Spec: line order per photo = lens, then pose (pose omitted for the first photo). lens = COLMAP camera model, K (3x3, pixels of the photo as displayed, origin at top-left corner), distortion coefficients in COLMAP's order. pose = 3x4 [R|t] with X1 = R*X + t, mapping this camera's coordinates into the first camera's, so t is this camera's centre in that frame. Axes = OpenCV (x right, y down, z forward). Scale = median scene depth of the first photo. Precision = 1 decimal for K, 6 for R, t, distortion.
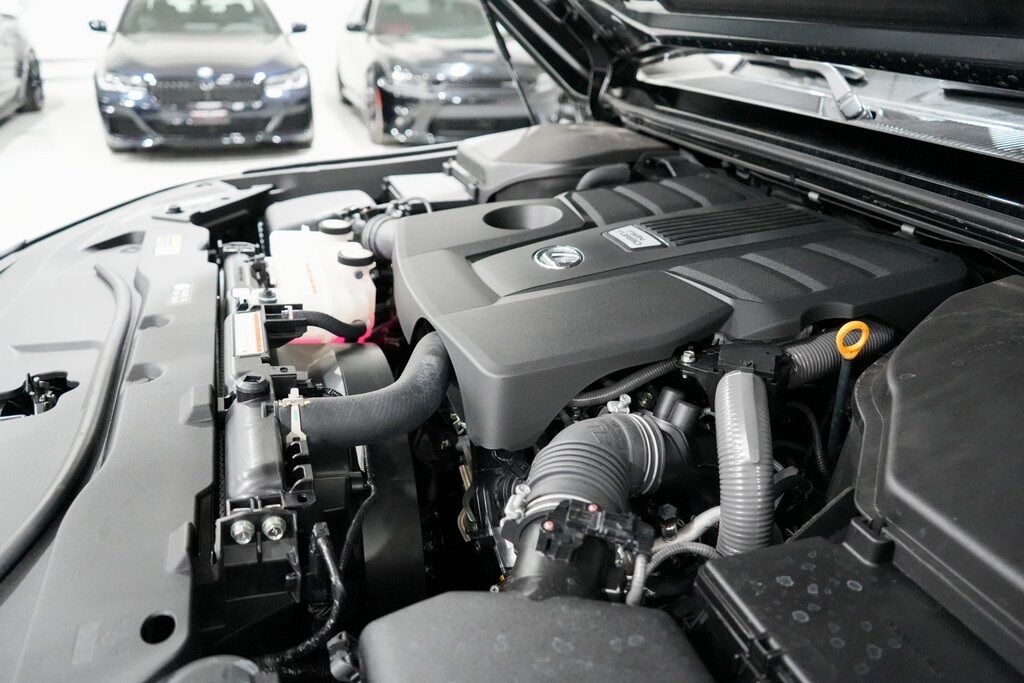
lens RADIAL K [[811.2, 0, 515.0], [0, 811.2, 342.6], [0, 0, 1]] dist [-0.014179, 0.007044]
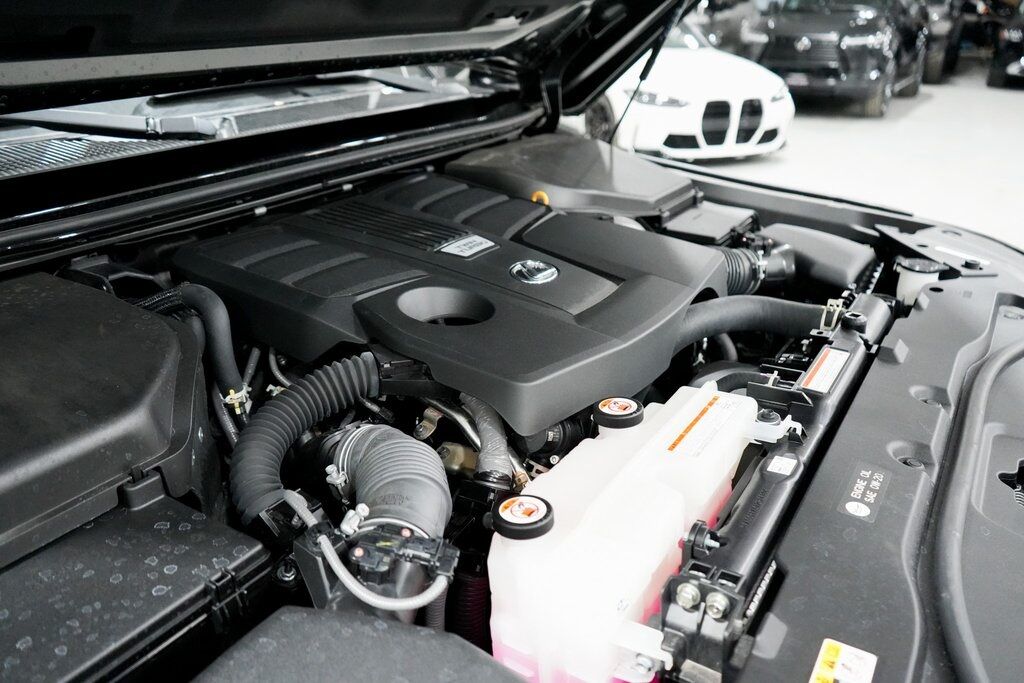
lens RADIAL K [[811.2, 0, 515.0], [0, 811.2, 342.6], [0, 0, 1]] dist [-0.014179, 0.007044]
pose [[-0.643585, -0.326644, 0.692172, -0.612467], [0.285727, 0.736438, 0.613203, -0.613216], [-0.710041, 0.592421, -0.380630, 1.309970]]
